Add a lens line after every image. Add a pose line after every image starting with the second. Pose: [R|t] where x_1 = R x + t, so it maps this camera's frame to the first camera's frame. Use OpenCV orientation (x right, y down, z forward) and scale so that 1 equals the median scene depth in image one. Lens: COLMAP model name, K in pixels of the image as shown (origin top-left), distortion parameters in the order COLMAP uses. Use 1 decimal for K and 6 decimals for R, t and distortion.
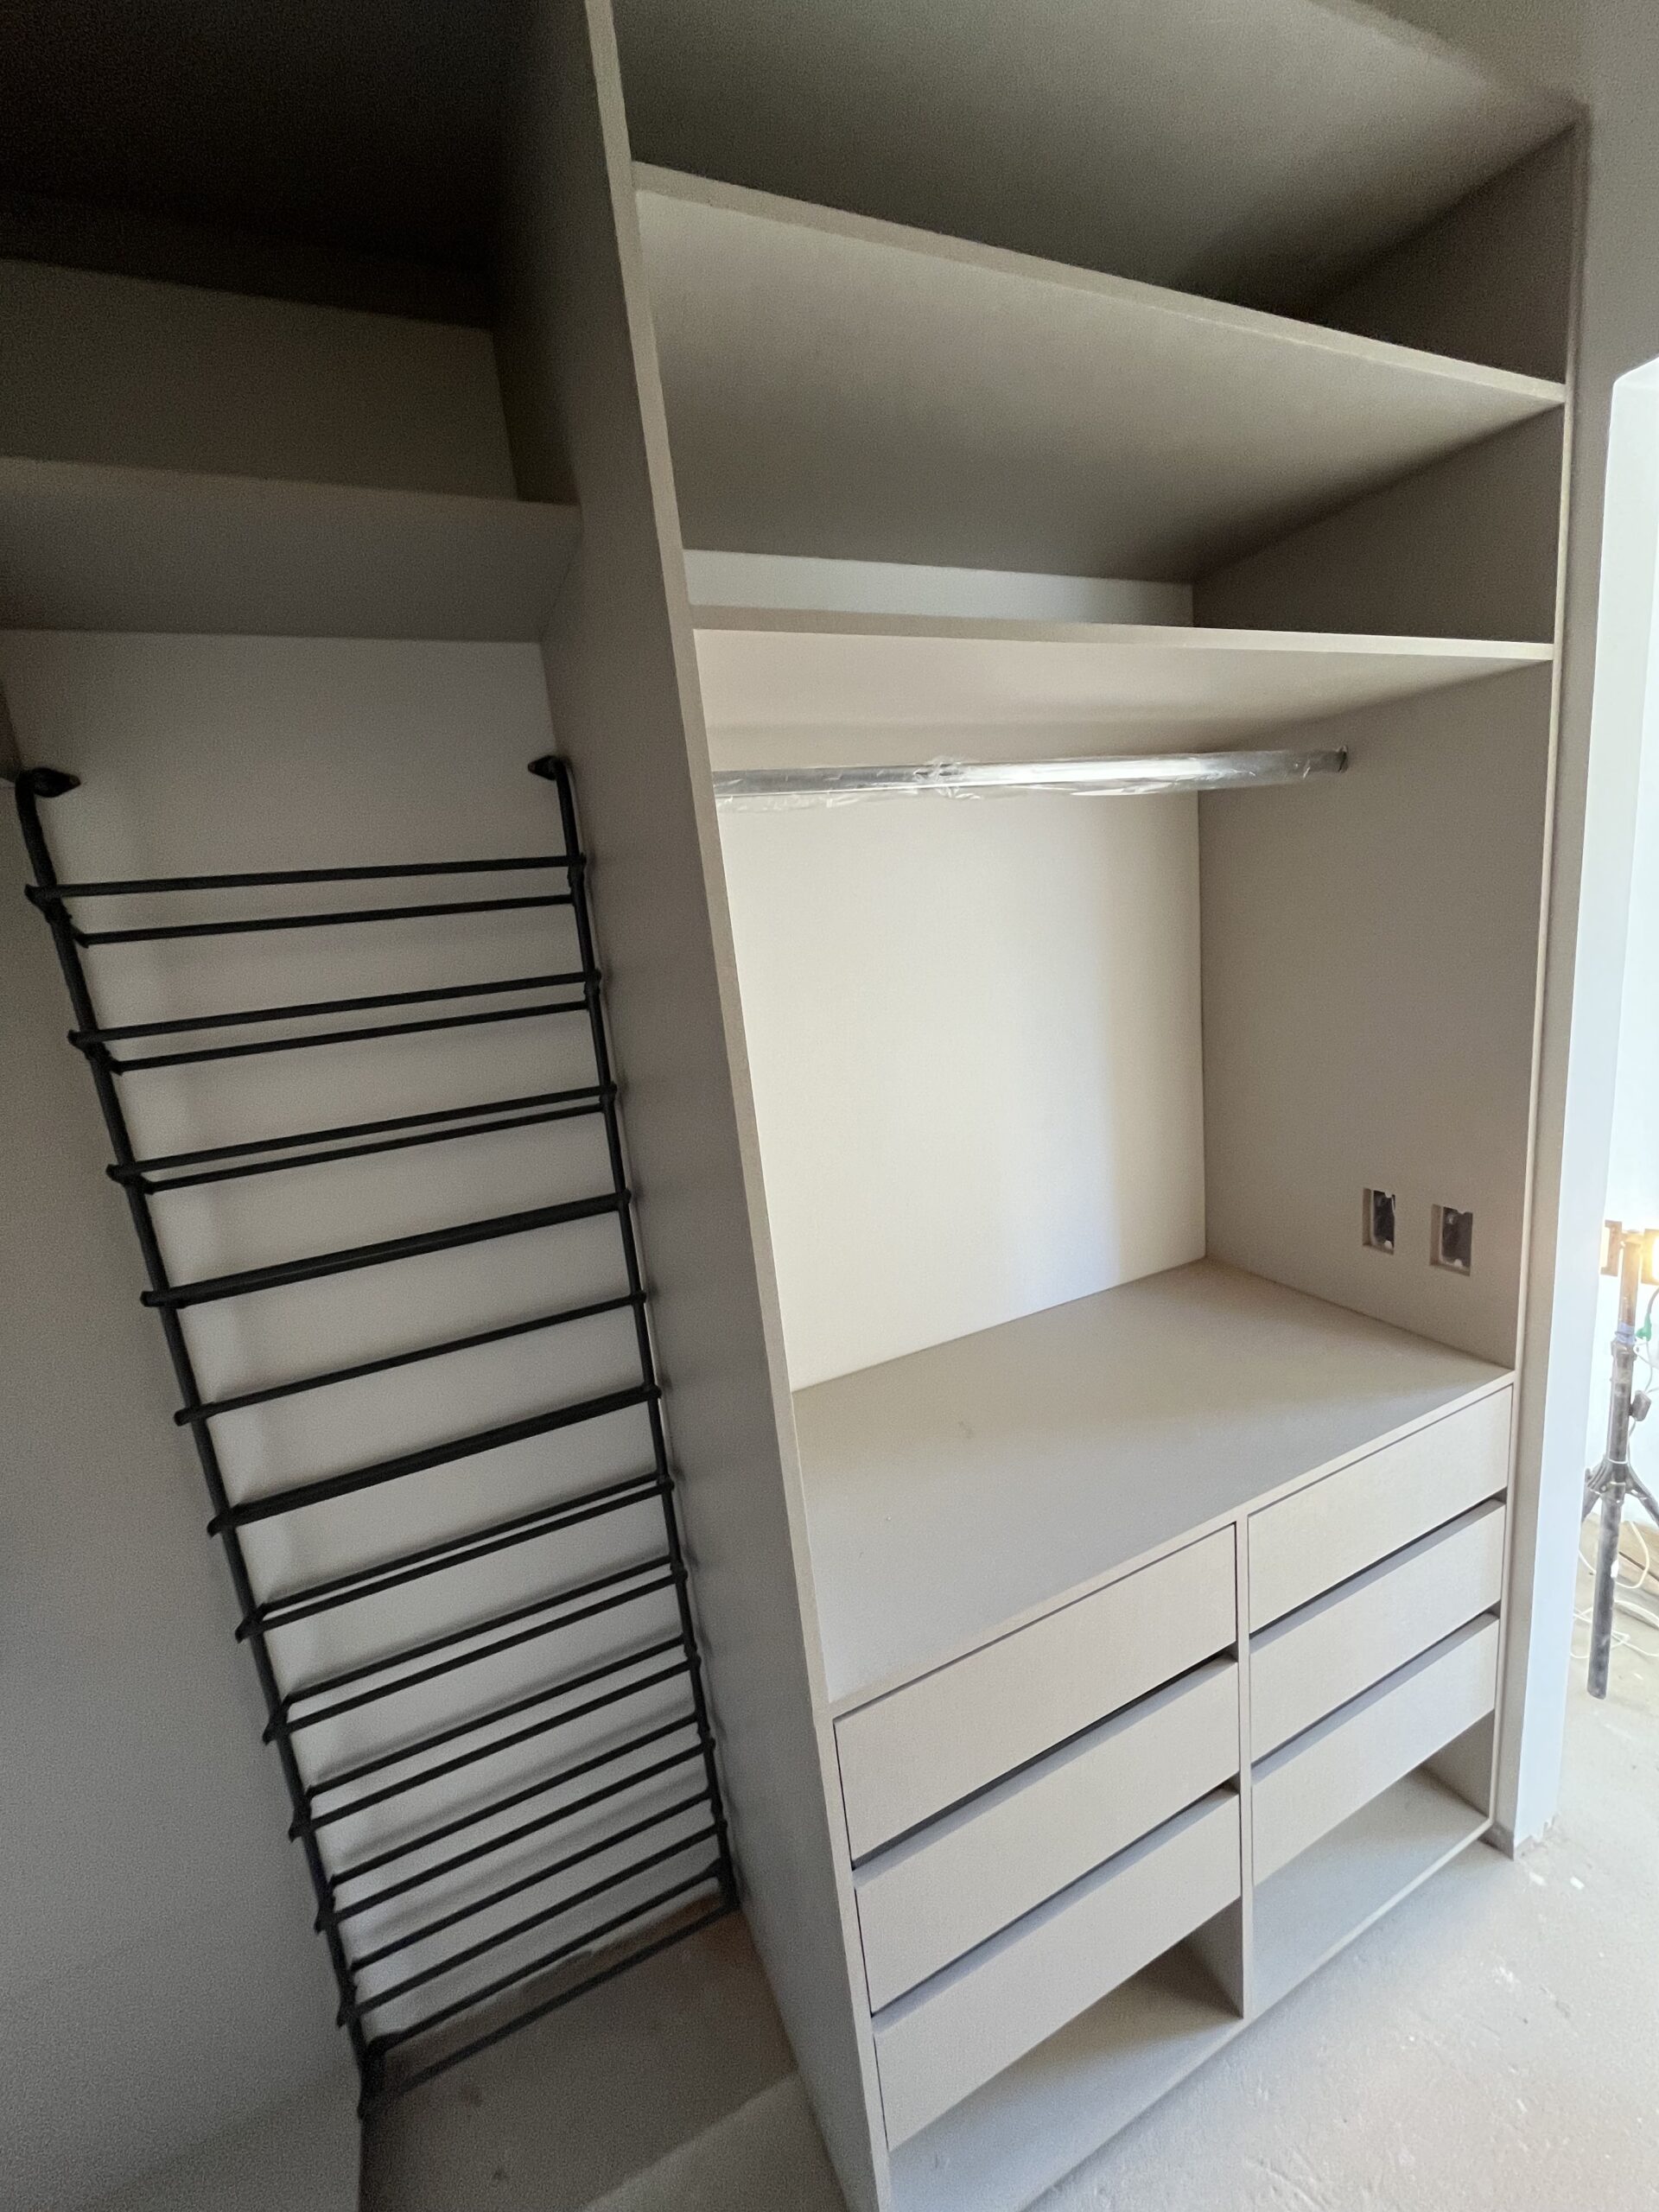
lens RADIAL K [[893.6, 0, 827.6], [0, 893.6, 1102.6], [0, 0, 1]] dist [-0.000237, -0.000828]
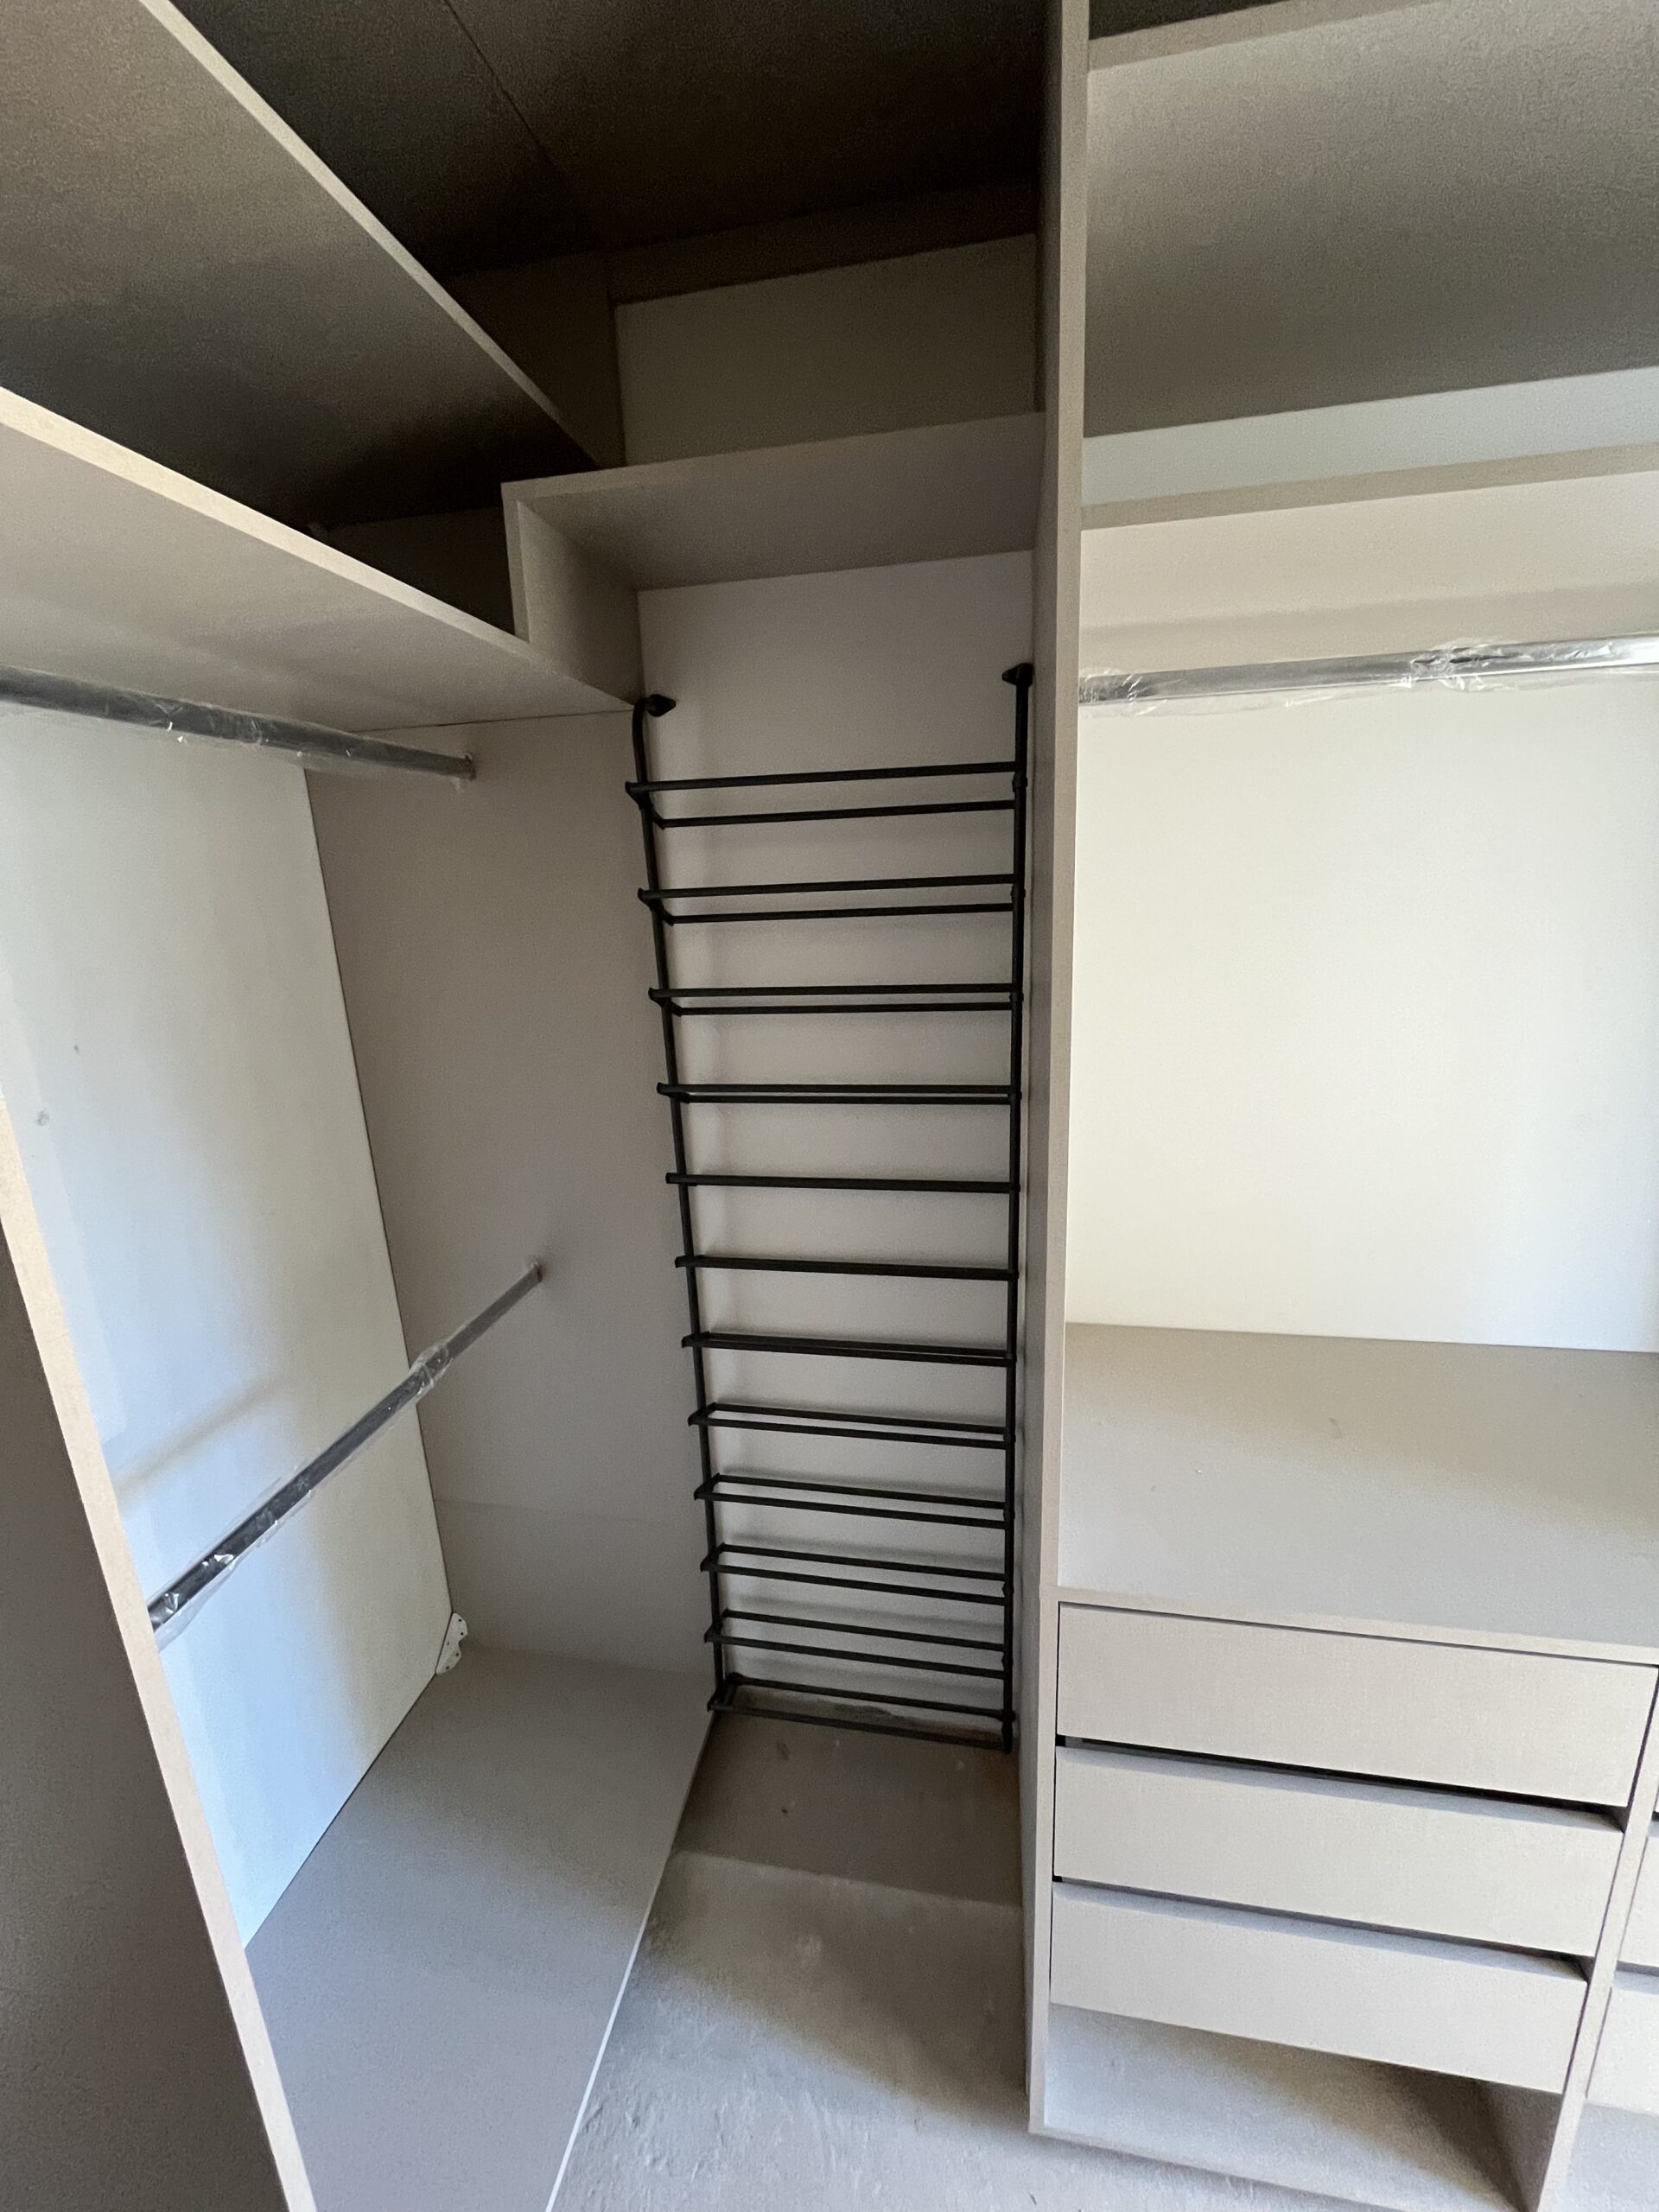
lens RADIAL K [[886.5, 0, 831.0], [0, 886.5, 1097.1], [0, 0, 1]] dist [-0.000276, -0.003685]
pose [[0.816914, 0.208079, -0.537916, 0.181978], [-0.156391, 0.977627, 0.140665, -0.002610], [0.555151, -0.030786, 0.831180, -0.001499]]
